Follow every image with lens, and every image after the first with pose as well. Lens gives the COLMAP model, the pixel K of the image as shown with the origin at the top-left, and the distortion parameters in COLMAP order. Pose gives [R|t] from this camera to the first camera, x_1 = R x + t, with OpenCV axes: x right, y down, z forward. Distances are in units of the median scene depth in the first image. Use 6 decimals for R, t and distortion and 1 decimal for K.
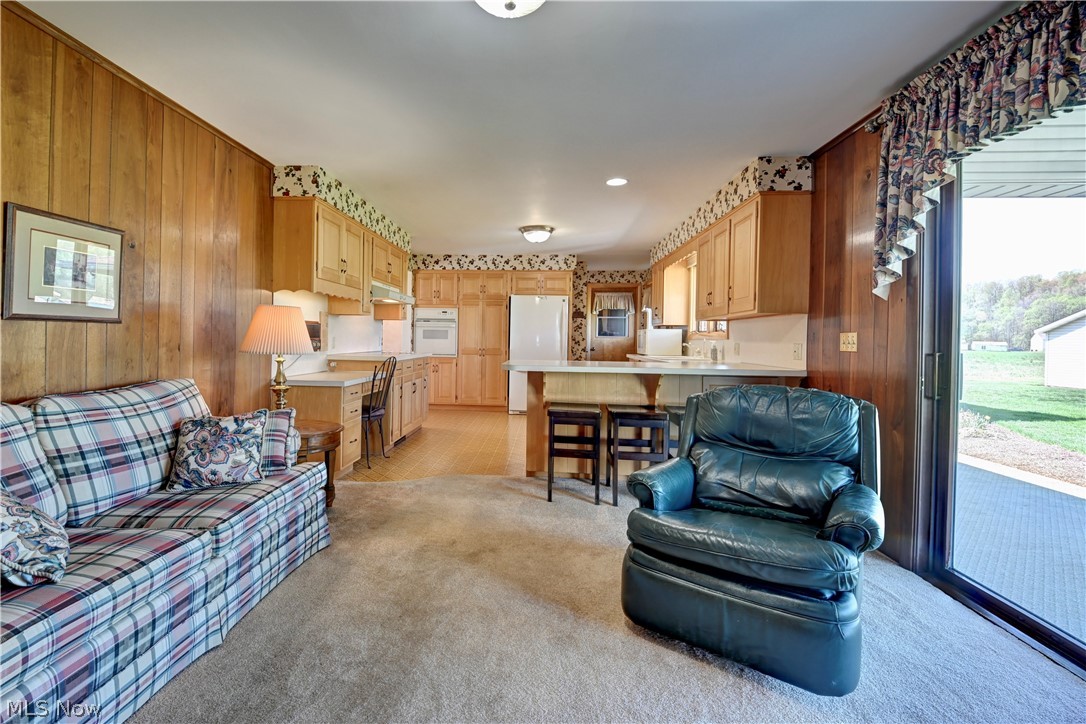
lens RADIAL K [[474.7, 0, 499.7], [0, 474.7, 352.6], [0, 0, 1]] dist [-0.000523, -0.010976]
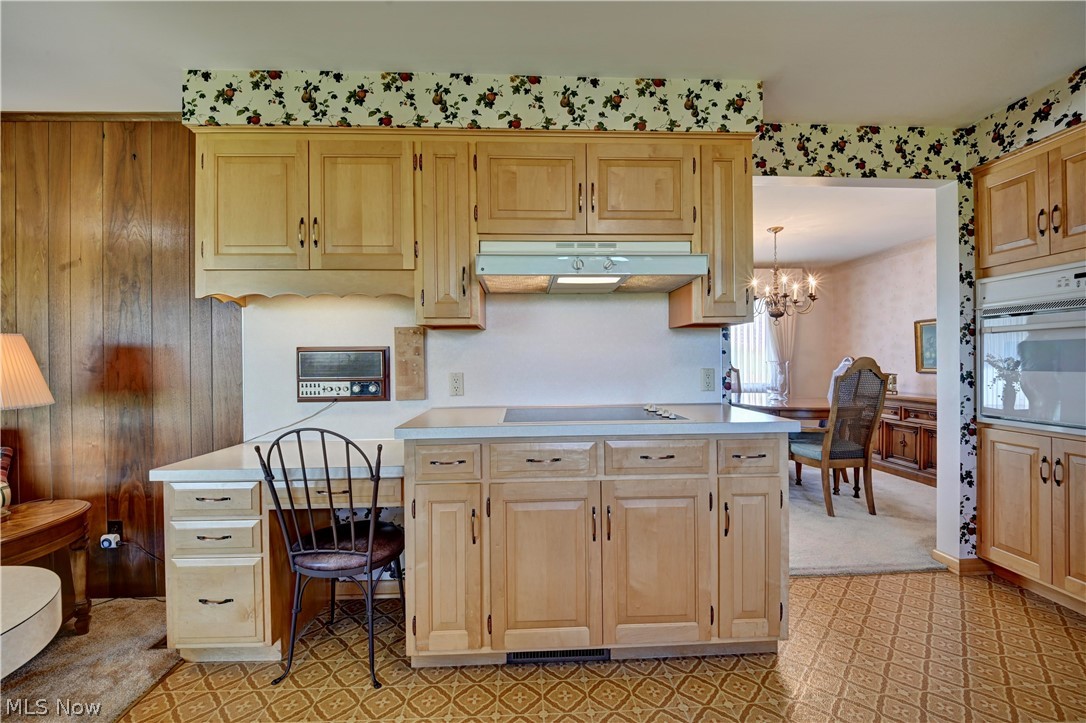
lens RADIAL K [[455.0, 0, 547.7], [0, 455.0, 362.1], [0, 0, 1]] dist [0.012358, -0.015459]
pose [[0.149111, -0.016786, -0.988678, 0.197402], [-0.017163, 0.999661, -0.019561, -0.047817], [0.988672, 0.019885, 0.148772, 1.323566]]
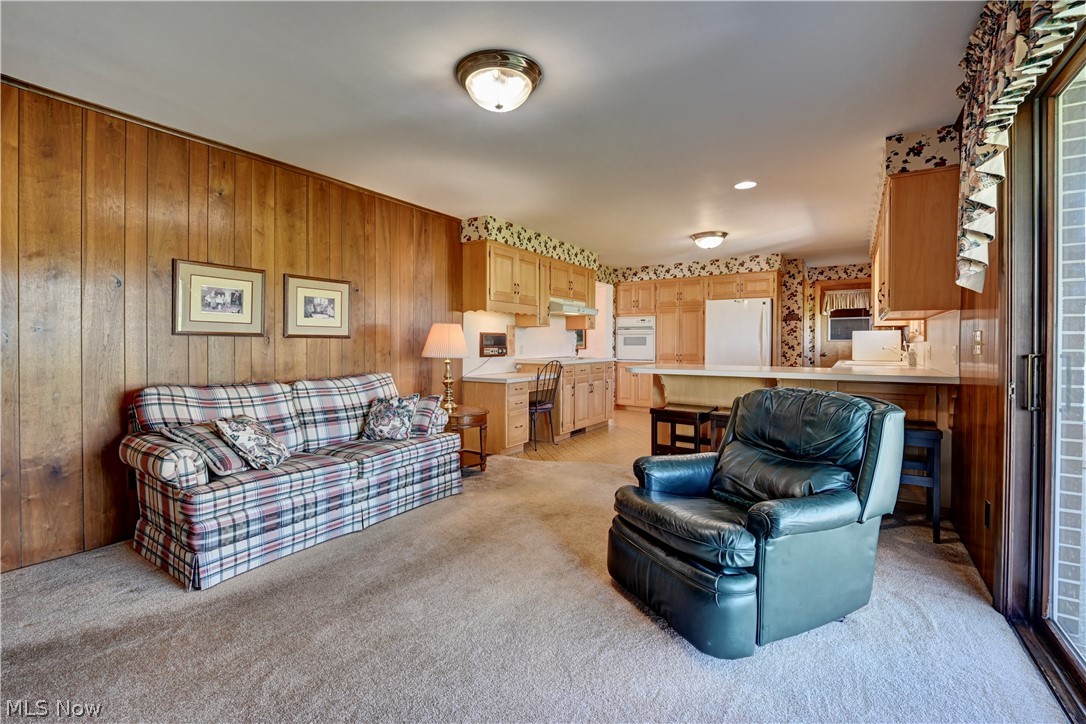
lens RADIAL K [[462.2, 0, 536.0], [0, 462.2, 358.8], [0, 0, 1]] dist [0.026589, -0.019169]
pose [[0.883393, 0.000738, -0.468633, 0.327842], [-0.001162, 0.999999, -0.000615, 0.005818], [0.468632, 0.001087, 0.883393, -0.074053]]
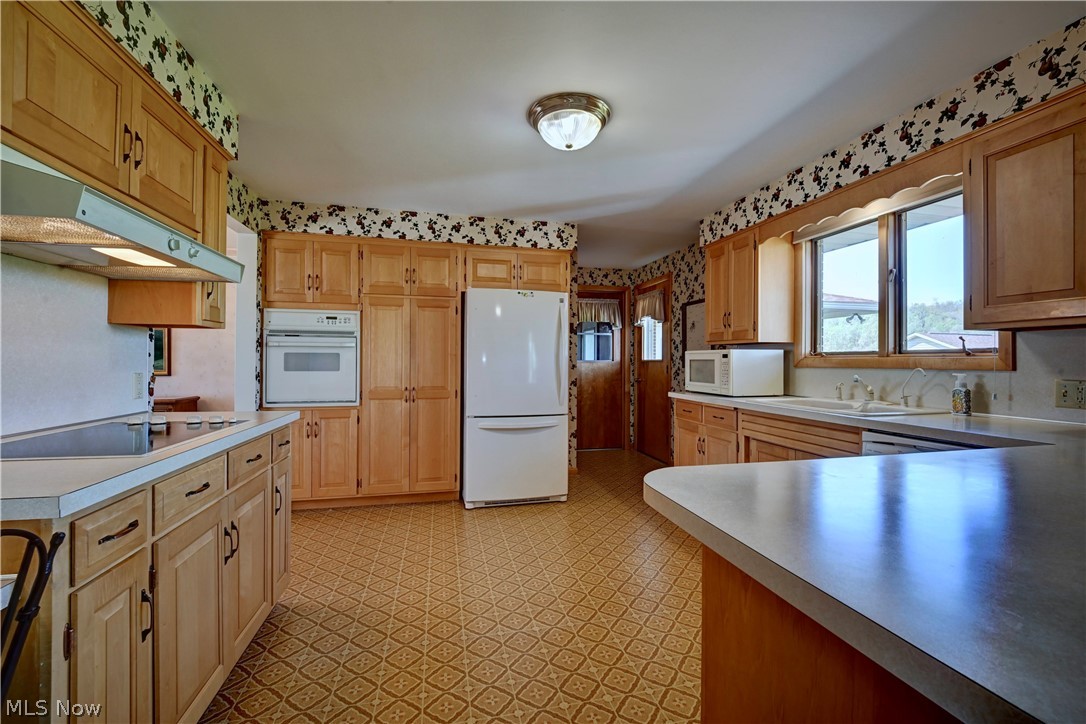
lens RADIAL K [[462.0, 0, 547.2], [0, 462.0, 361.1], [0, 0, 1]] dist [0.021052, -0.017690]
pose [[0.947060, -0.011188, 0.320863, -0.116903], [0.019838, 0.999522, -0.023702, -0.046195], [-0.320444, 0.028813, 0.946829, 0.929035]]
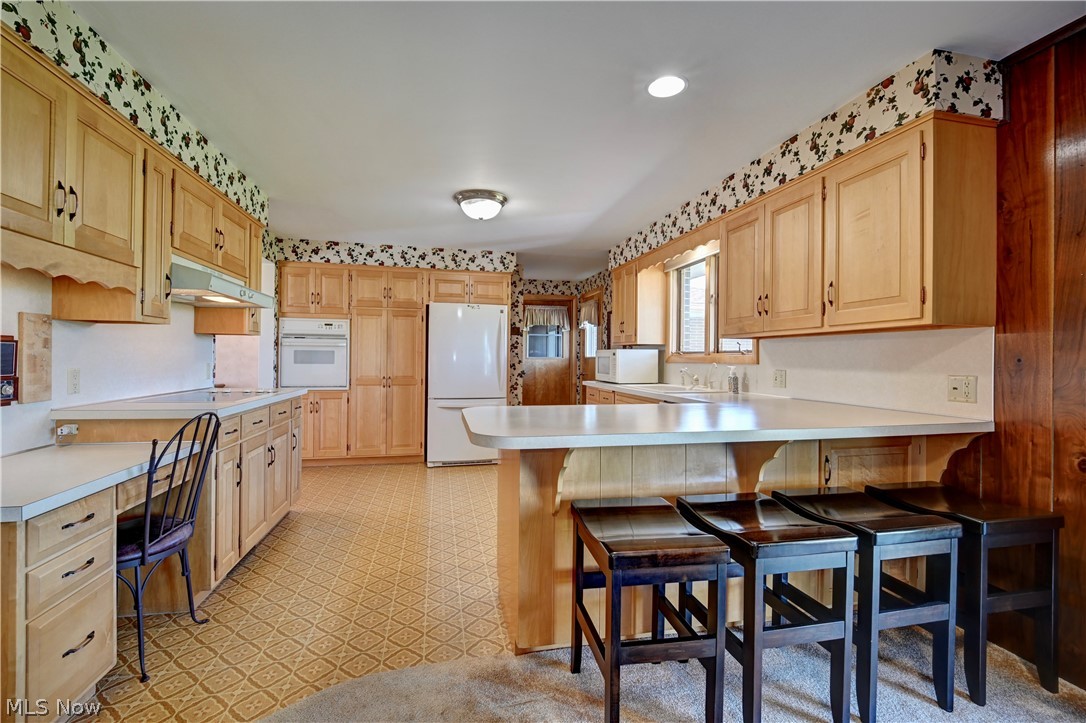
lens RADIAL K [[462.2, 0, 536.0], [0, 462.2, 358.3], [0, 0, 1]] dist [0.026589, -0.019169]
pose [[0.952961, -0.007434, 0.303002, -0.069704], [0.015251, 0.999609, -0.023440, -0.033157], [-0.302709, 0.026958, 0.952702, 0.549592]]
